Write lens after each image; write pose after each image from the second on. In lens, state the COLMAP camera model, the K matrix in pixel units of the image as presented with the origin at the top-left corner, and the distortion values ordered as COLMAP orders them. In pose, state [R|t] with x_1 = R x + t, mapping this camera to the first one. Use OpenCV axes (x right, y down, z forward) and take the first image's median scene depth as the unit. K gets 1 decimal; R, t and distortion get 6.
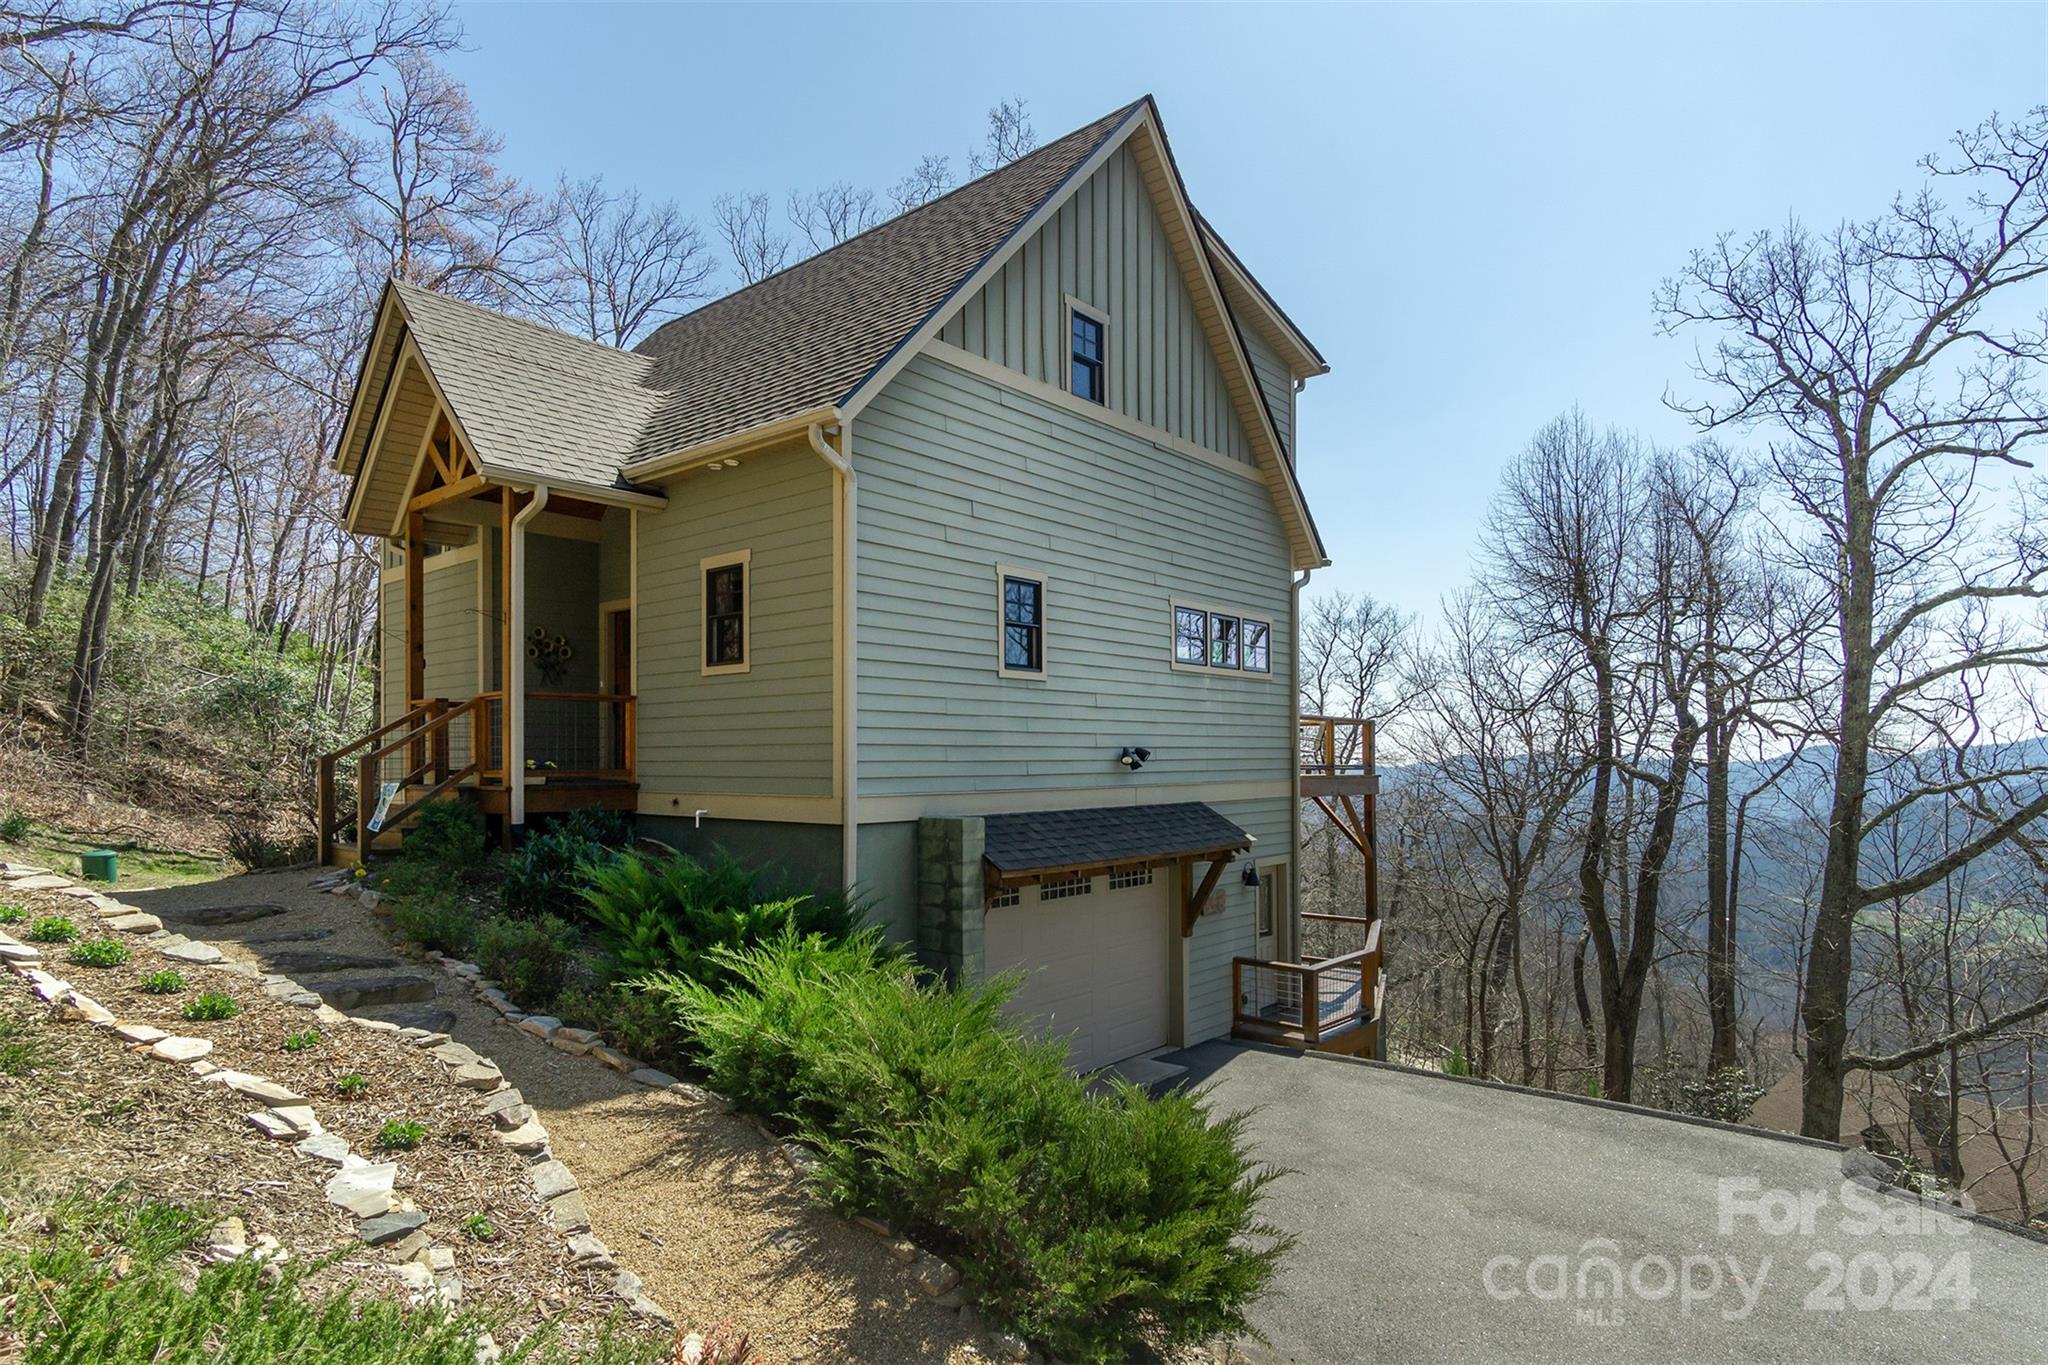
lens RADIAL K [[1105.4, 0, 1030.4], [0, 1105.4, 763.9], [0, 0, 1]] dist [0.002164, 0.003111]
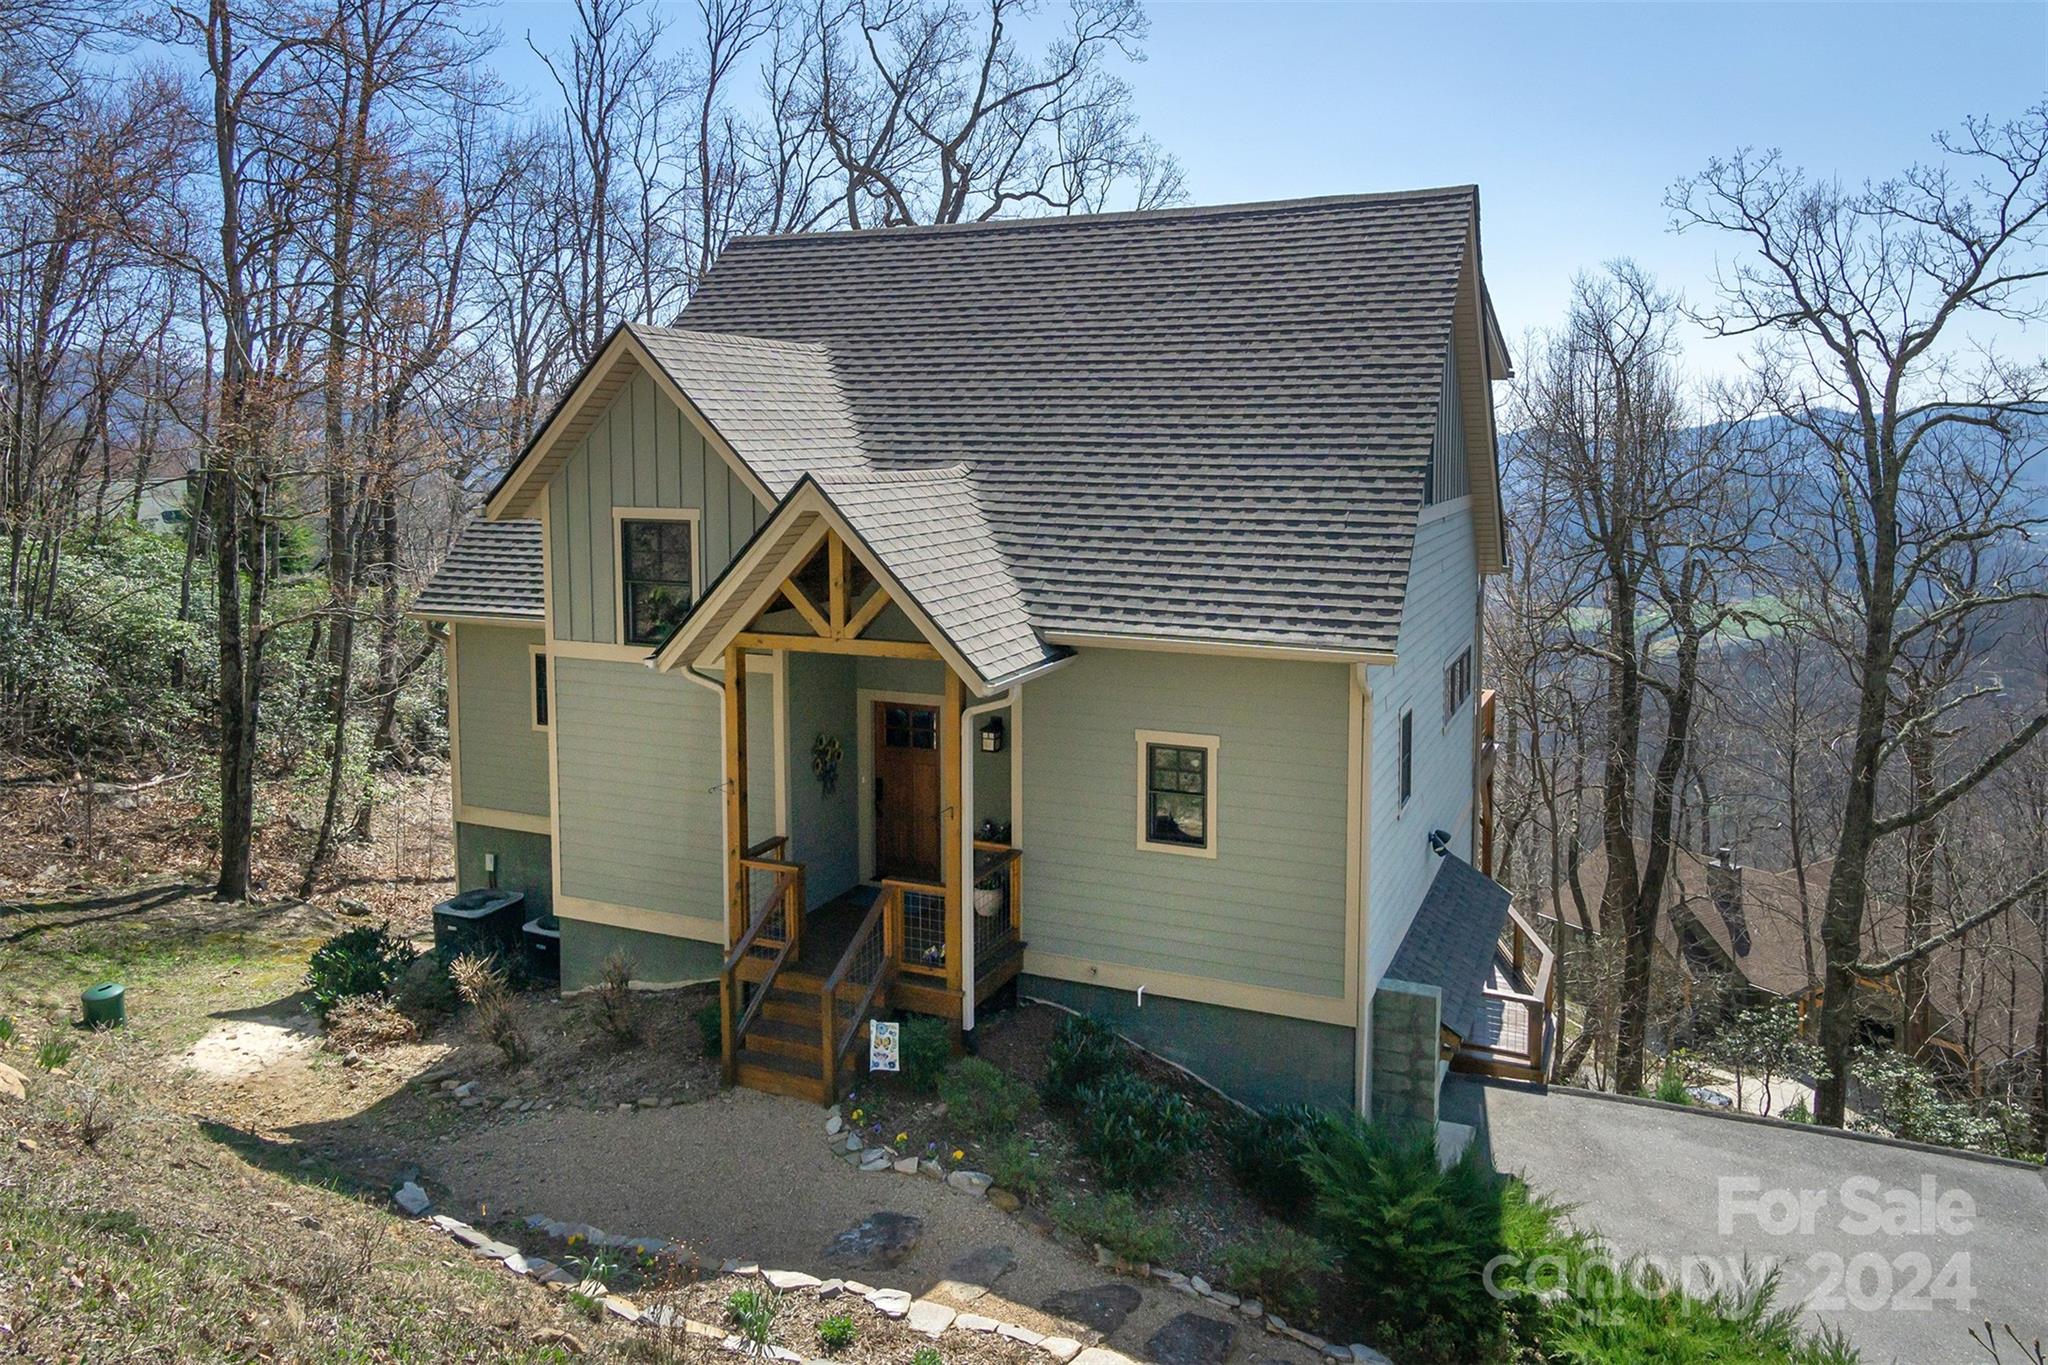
lens RADIAL K [[1410.4, 0, 1034.2], [0, 1410.4, 554.3], [0, 0, 1]] dist [0.008824, -0.006064]
pose [[0.957086, -0.023275, 0.288869, -0.501114], [-0.001285, 0.996419, 0.084543, -0.301007], [-0.289802, -0.081286, 0.953628, -0.086658]]
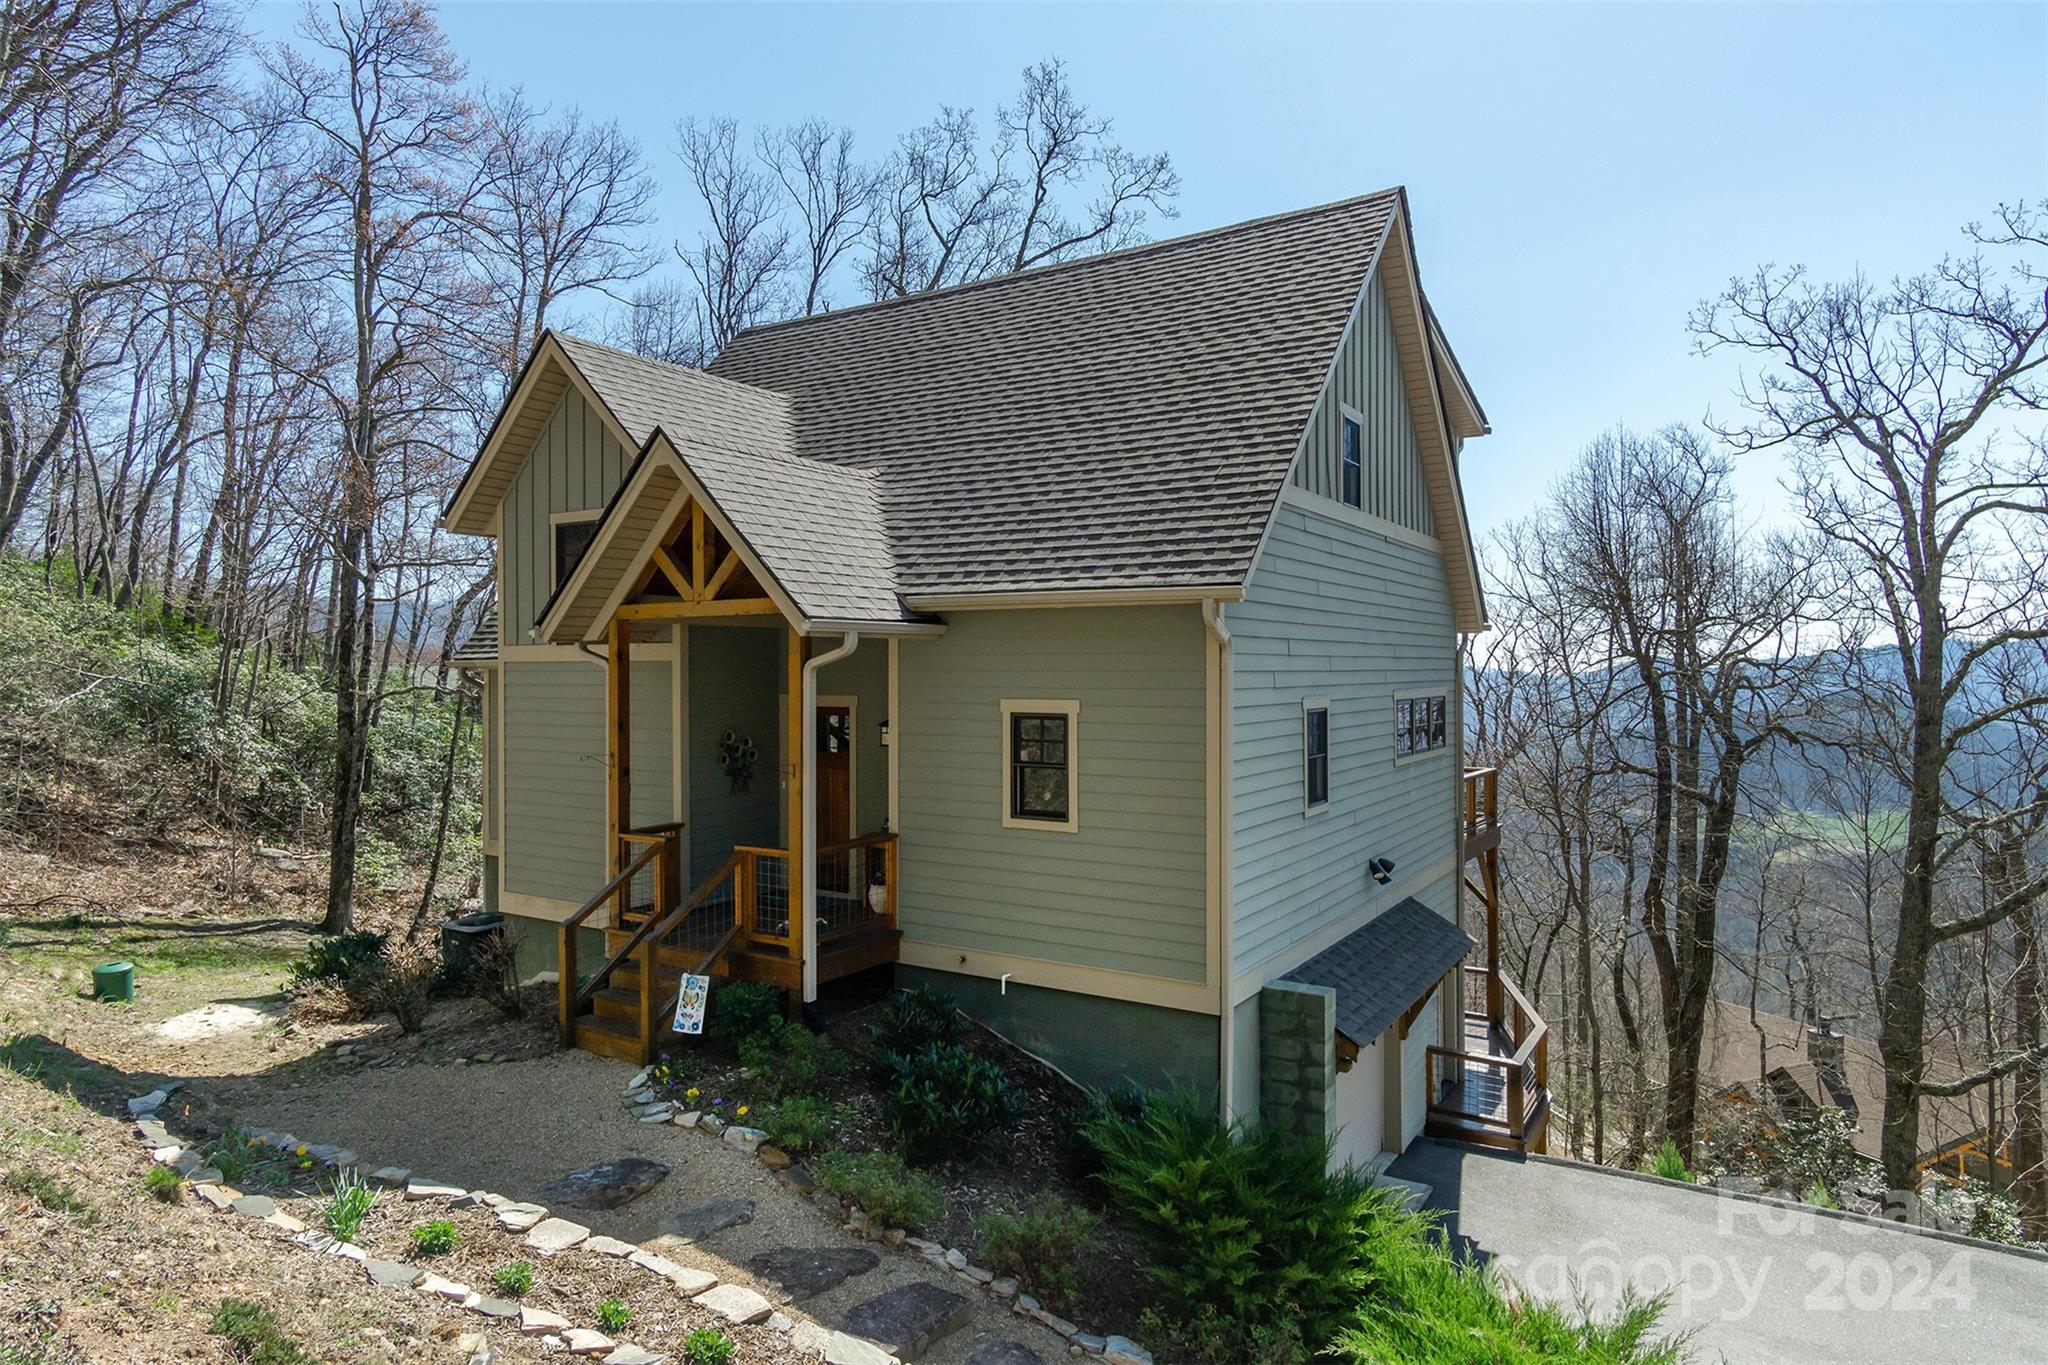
lens RADIAL K [[1184.1, 0, 1026.4], [0, 1184.1, 673.2], [0, 0, 1]] dist [-0.000246, 0.004491]
pose [[0.989676, -0.000976, 0.143319, -0.286278], [0.000640, 0.999997, 0.002385, -0.143222], [-0.143321, -0.002269, 0.989674, 0.016469]]
